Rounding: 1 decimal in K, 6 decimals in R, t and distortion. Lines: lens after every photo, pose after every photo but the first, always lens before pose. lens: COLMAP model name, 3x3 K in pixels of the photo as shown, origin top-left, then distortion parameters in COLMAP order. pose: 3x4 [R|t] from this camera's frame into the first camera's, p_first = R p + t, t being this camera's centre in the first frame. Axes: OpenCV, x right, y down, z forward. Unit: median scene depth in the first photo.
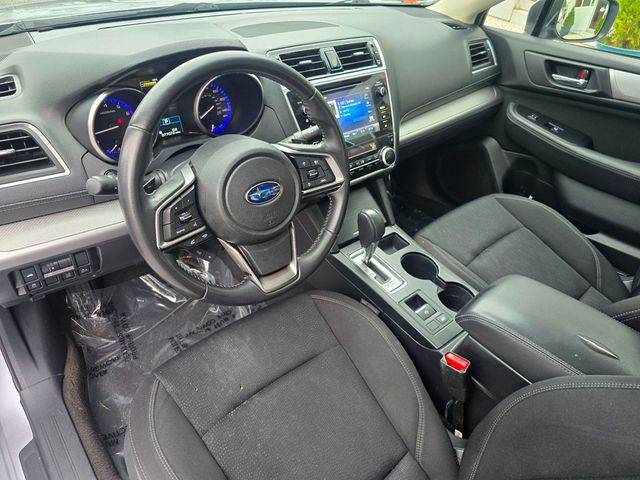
lens RADIAL K [[439.7, 0, 320.0], [0, 439.7, 240.0], [0, 0, 1]] dist [0.018387, 0.000034]
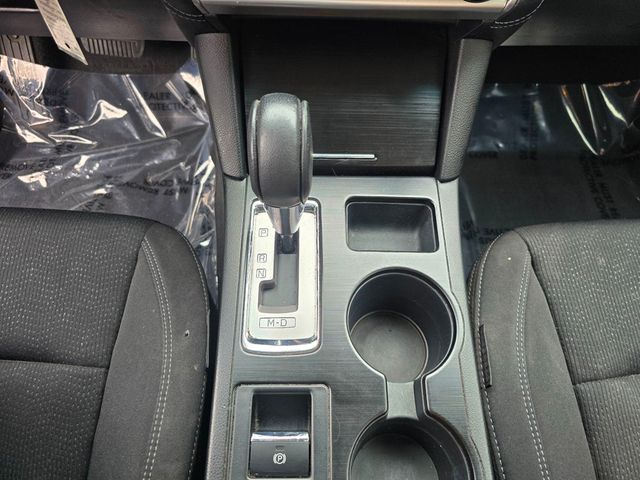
lens RADIAL K [[451.3, 0, 328.7], [0, 451.3, 238.1], [0, 0, 1]] dist [0.008192, -0.004461]
pose [[0.764307, 0.517308, -0.385003, 0.288262], [-0.373927, 0.841952, 0.388967, -0.114072], [0.525370, -0.153327, 0.836945, 0.686899]]
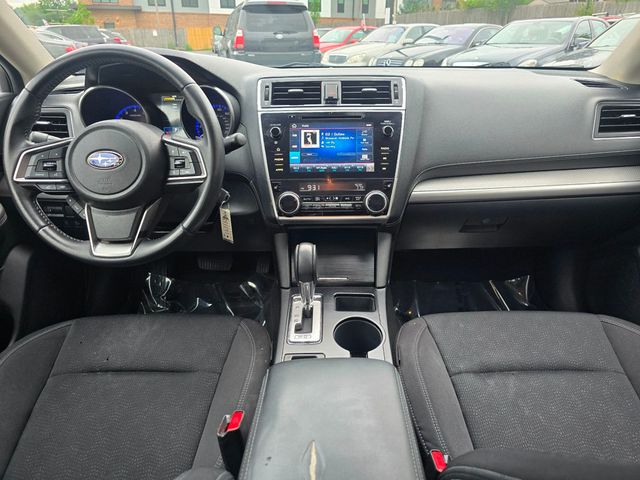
lens RADIAL K [[431.5, 0, 328.3], [0, 431.5, 241.4], [0, 0, 1]] dist [0.046050, -0.035609]
pose [[0.746898, 0.199343, -0.634355, 0.647339], [-0.343502, 0.932521, -0.111403, 0.007534], [0.569342, 0.301109, 0.764973, 0.334399]]
